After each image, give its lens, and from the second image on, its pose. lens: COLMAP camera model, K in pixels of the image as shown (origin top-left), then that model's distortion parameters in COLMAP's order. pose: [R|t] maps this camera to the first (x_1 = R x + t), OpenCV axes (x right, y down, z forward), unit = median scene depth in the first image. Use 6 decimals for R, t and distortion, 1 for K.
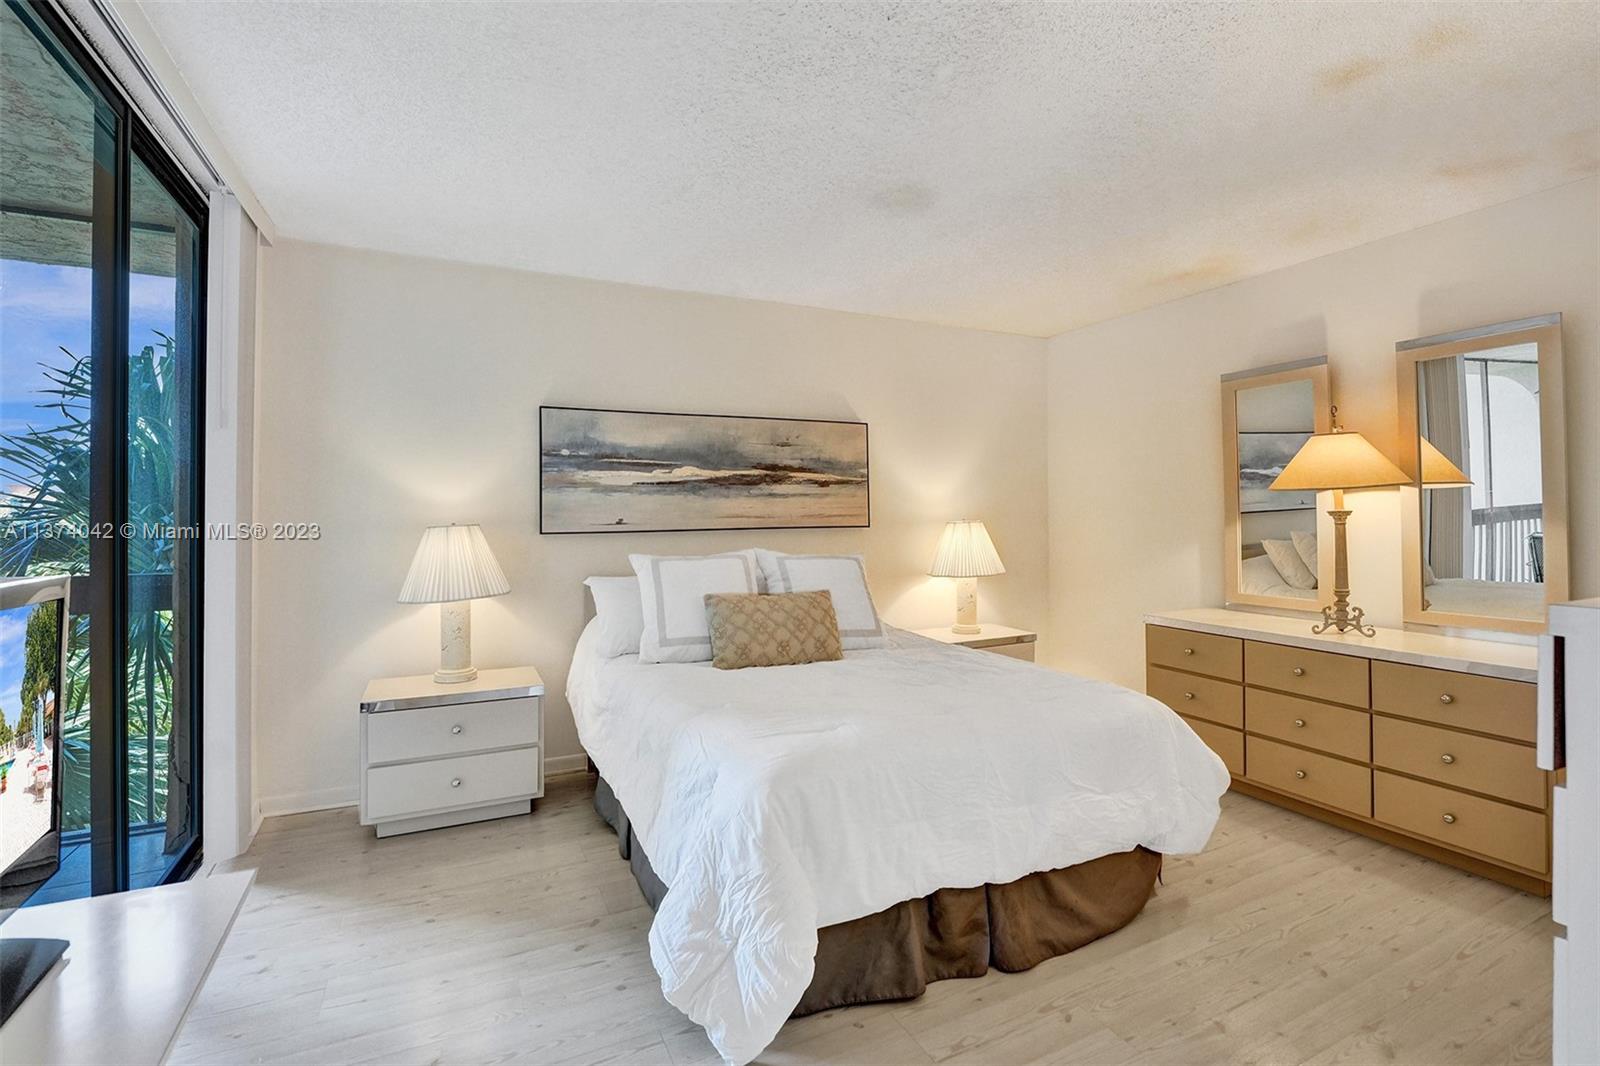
lens RADIAL K [[723.4, 0, 803.5], [0, 723.4, 508.2], [0, 0, 1]] dist [-0.018774, 0.001473]
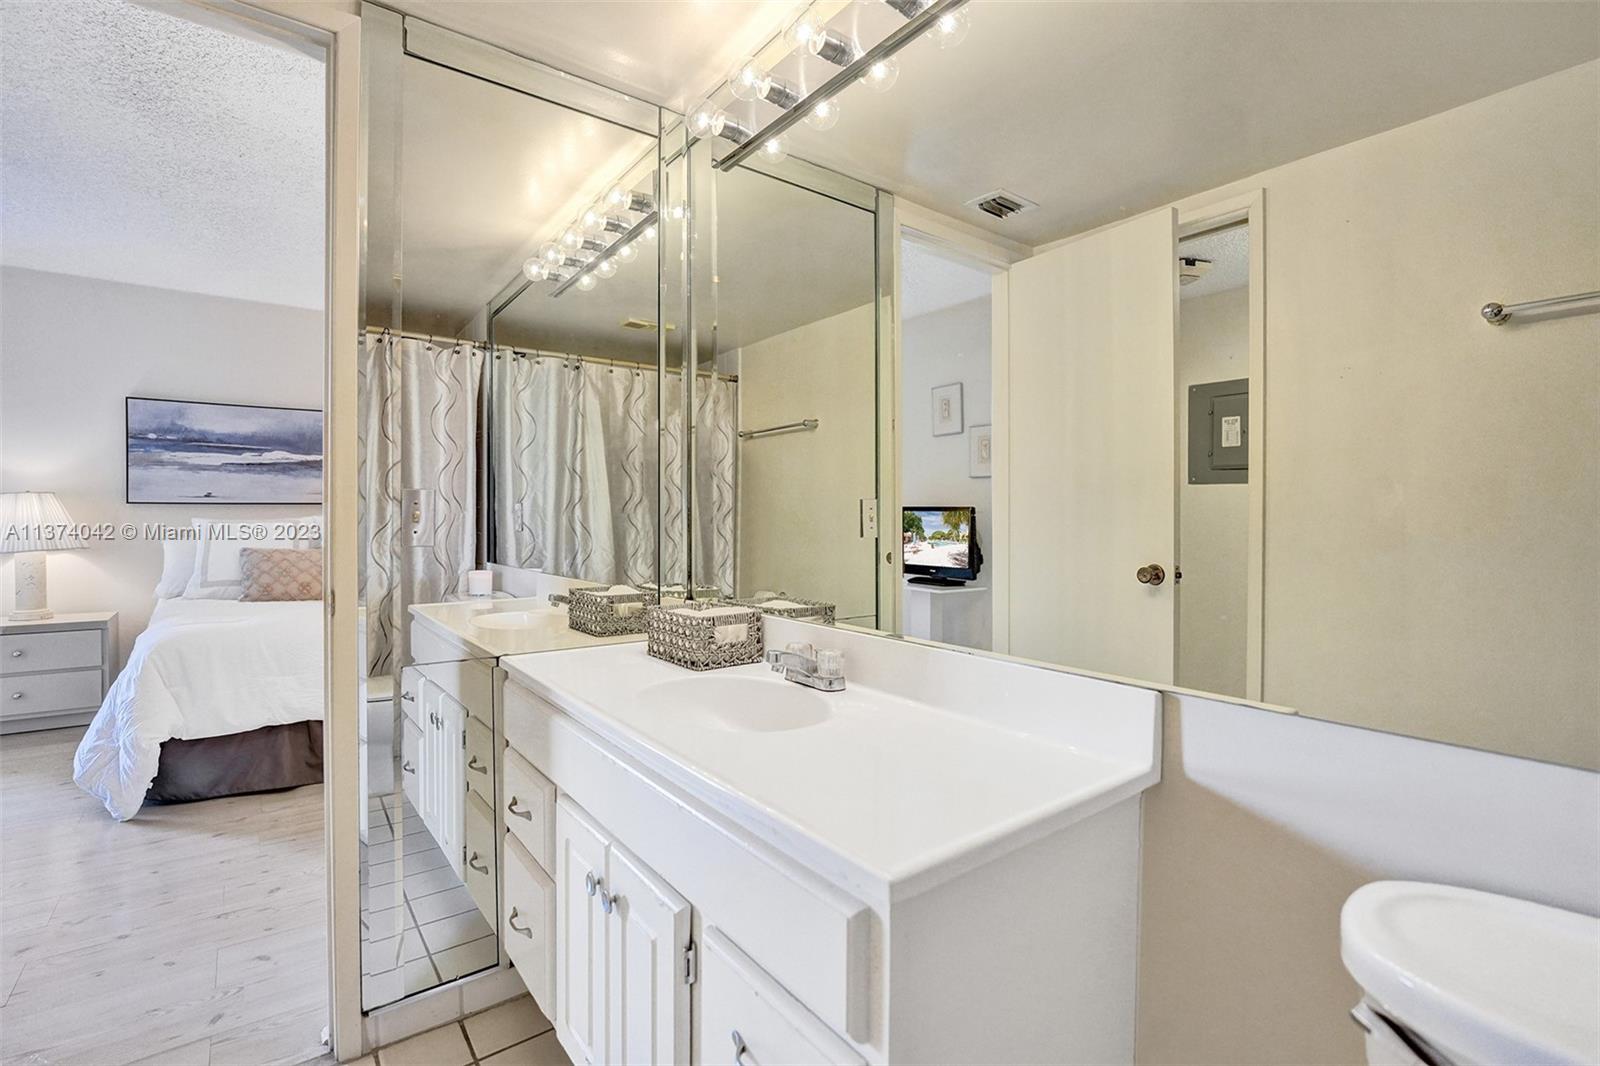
lens RADIAL K [[723.4, 0, 787.4], [0, 723.4, 525.7], [0, 0, 1]] dist [-0.018774, 0.001473]
pose [[0.981659, 0.008030, 0.190473, 0.492407], [-0.011822, 0.999754, 0.018778, 0.037901], [-0.190276, -0.020685, 0.981513, -0.379174]]
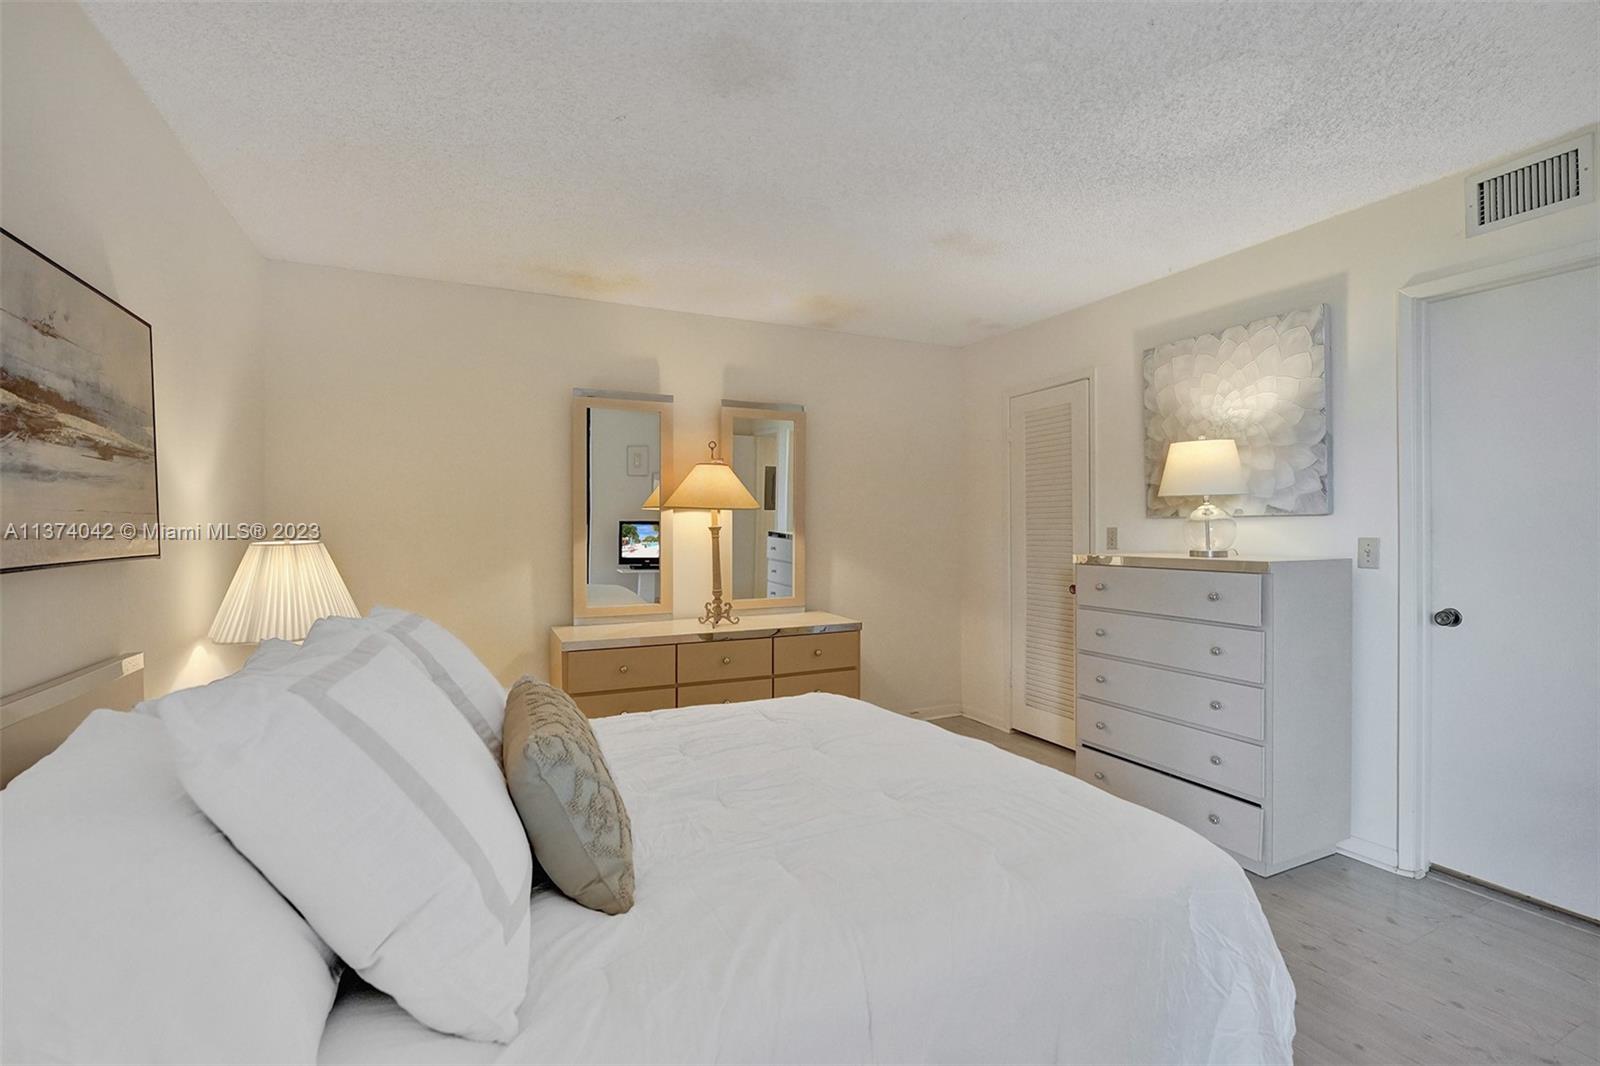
lens RADIAL K [[723.4, 0, 809.0], [0, 723.4, 534.1], [0, 0, 1]] dist [-0.018774, 0.001473]
pose [[-0.003659, -0.003104, 0.999988, -0.432364], [-0.003854, 0.999988, 0.003090, 0.010445], [-0.999986, -0.003842, -0.003671, 0.729829]]
